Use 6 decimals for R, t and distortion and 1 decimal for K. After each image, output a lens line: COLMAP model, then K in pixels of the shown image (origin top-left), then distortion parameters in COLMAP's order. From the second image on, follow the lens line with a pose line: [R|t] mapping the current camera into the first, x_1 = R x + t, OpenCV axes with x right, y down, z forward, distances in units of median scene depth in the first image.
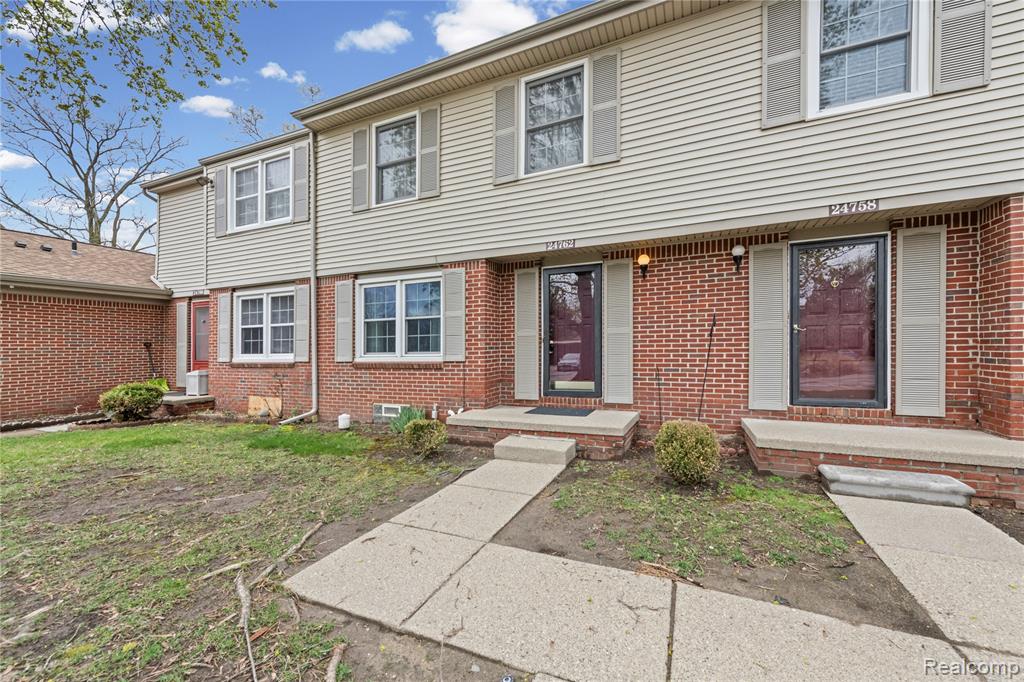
lens RADIAL K [[397.2, 0, 515.9], [0, 397.2, 350.1], [0, 0, 1]] dist [0.009592, -0.000155]
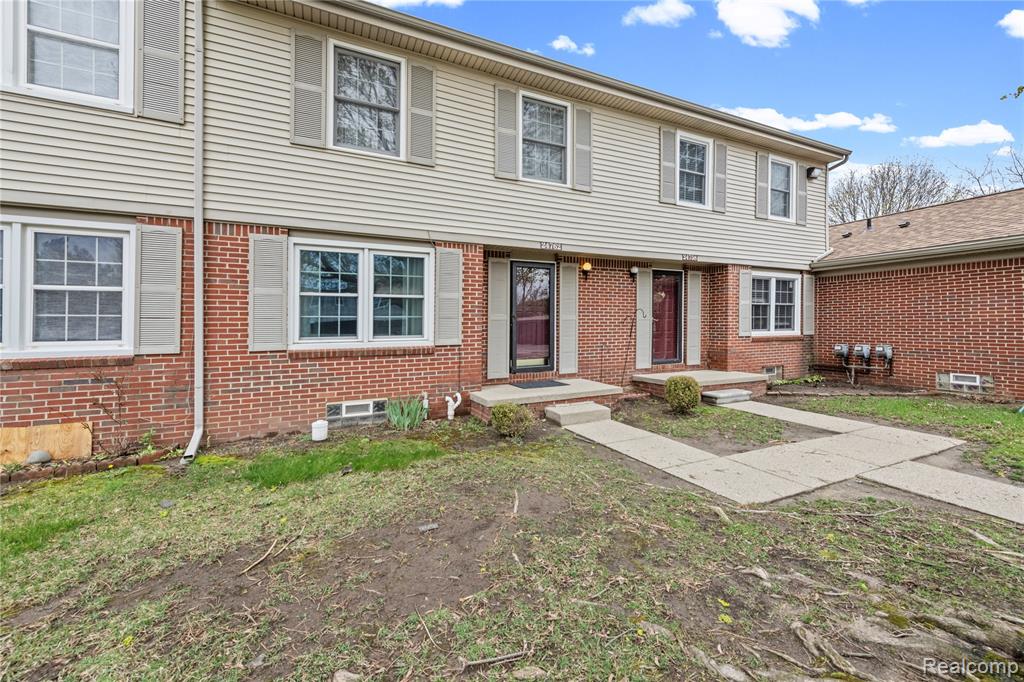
lens RADIAL K [[410.3, 0, 498.0], [0, 410.3, 337.4], [0, 0, 1]] dist [0.008122, -0.000047]
pose [[0.665588, -0.010975, 0.746238, -0.928696], [0.004246, 0.999931, 0.010919, -0.000891], [-0.746307, -0.004100, 0.665589, 0.284330]]
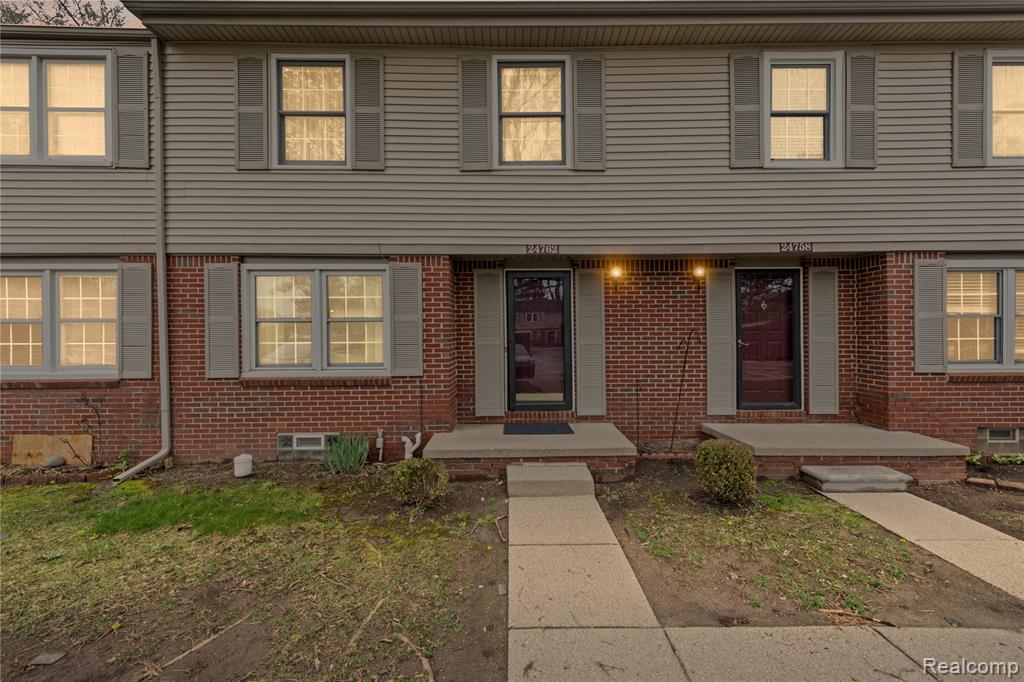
lens RADIAL K [[406.7, 0, 514.3], [0, 406.7, 338.7], [0, 0, 1]] dist [0.009365, -0.000550]
pose [[0.914044, 0.004099, 0.405594, -0.335165], [-0.004840, 0.999988, 0.000800, -0.057461], [-0.405586, -0.002694, 0.914053, 0.163506]]
